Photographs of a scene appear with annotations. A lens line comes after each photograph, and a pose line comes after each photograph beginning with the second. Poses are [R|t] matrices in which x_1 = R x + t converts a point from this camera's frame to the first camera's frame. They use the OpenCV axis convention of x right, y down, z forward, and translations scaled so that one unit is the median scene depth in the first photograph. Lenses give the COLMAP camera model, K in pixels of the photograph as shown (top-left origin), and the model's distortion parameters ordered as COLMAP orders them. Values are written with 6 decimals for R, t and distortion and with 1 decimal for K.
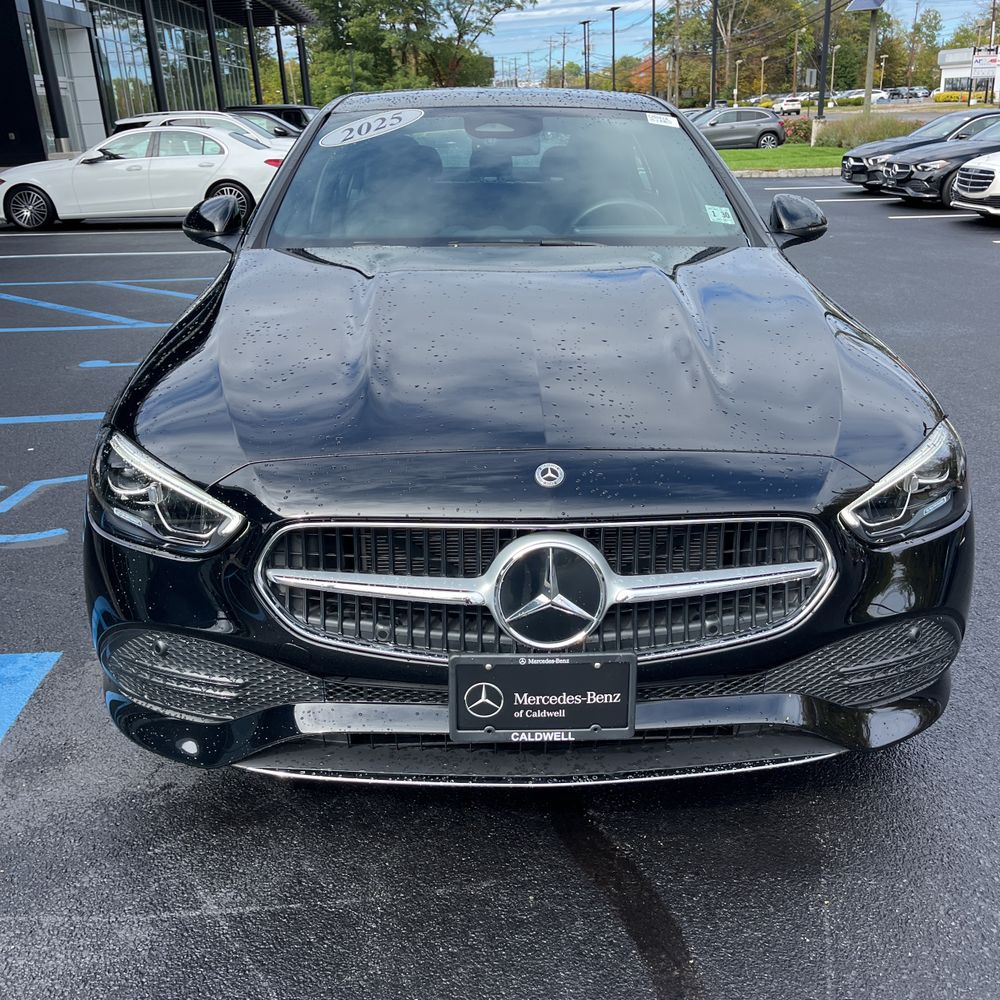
lens RADIAL K [[1017.9, 0, 506.5], [0, 1017.9, 492.0], [0, 0, 1]] dist [0.020122, 0.000000]
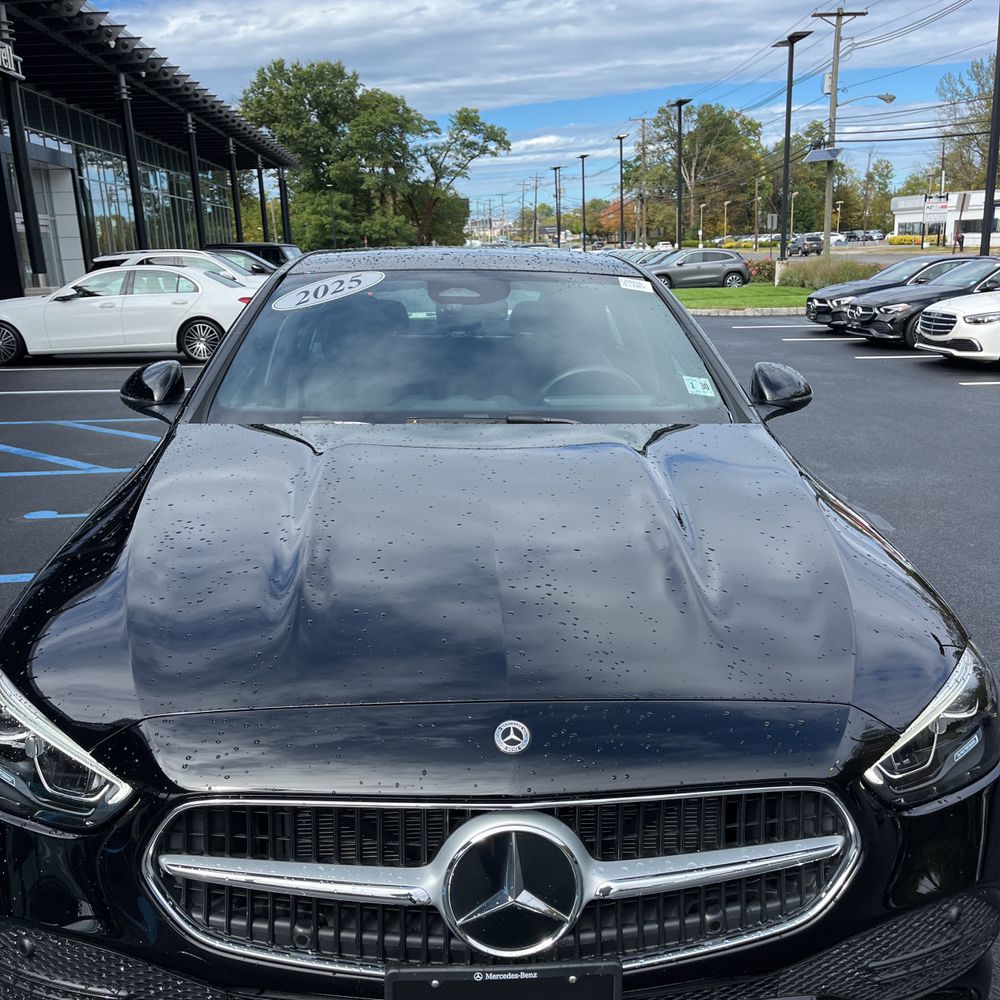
lens RADIAL K [[1017.9, 0, 509.5], [0, 1017.9, 494.4], [0, 0, 1]] dist [0.020122, 0.000000]
pose [[0.999607, 0.001842, 0.027983, 0.011220], [0.001517, 0.992827, -0.119549, -0.073236], [-0.028002, 0.119544, 0.992434, 0.106961]]
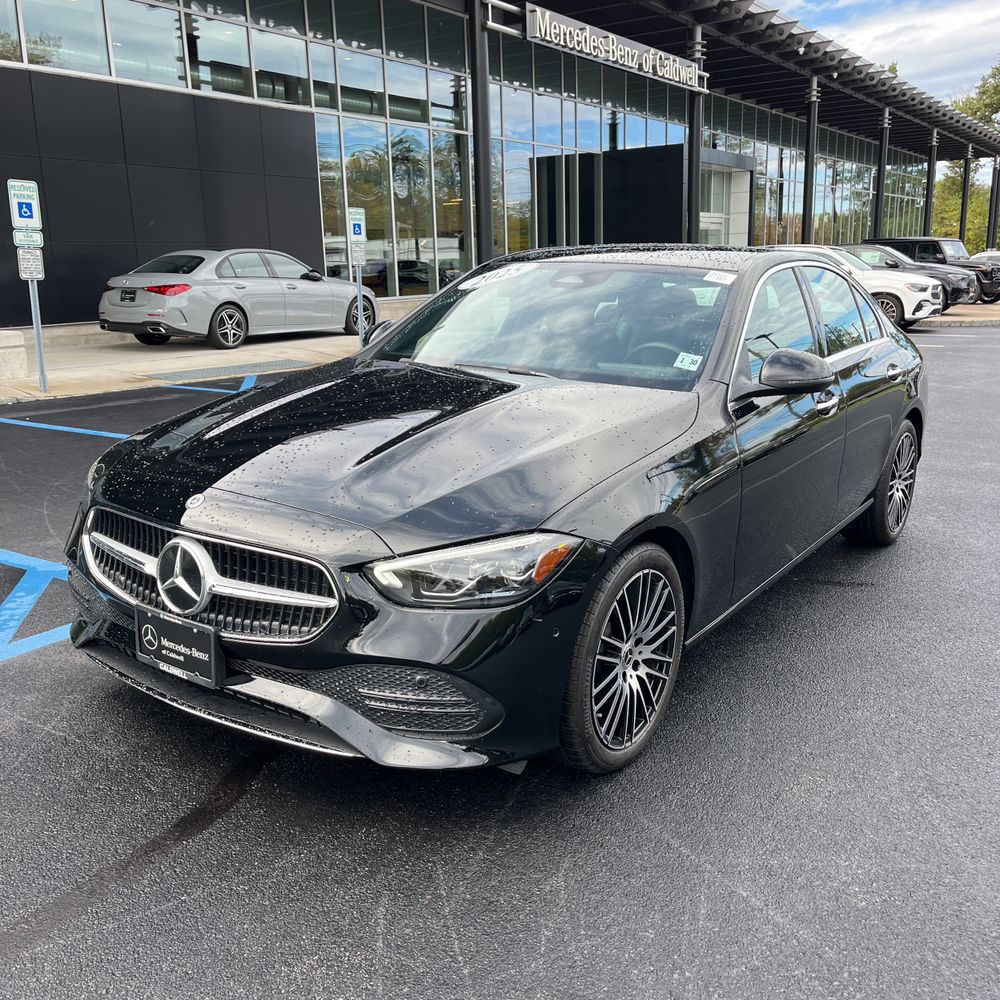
lens RADIAL K [[1017.9, 0, 510.0], [0, 1017.9, 500.6], [0, 0, 1]] dist [0.020122, 0.000000]
pose [[0.802800, 0.158781, -0.574718, 0.864194], [-0.218946, 0.975056, -0.036451, -0.043311], [0.554594, 0.155095, 0.817539, -0.007390]]
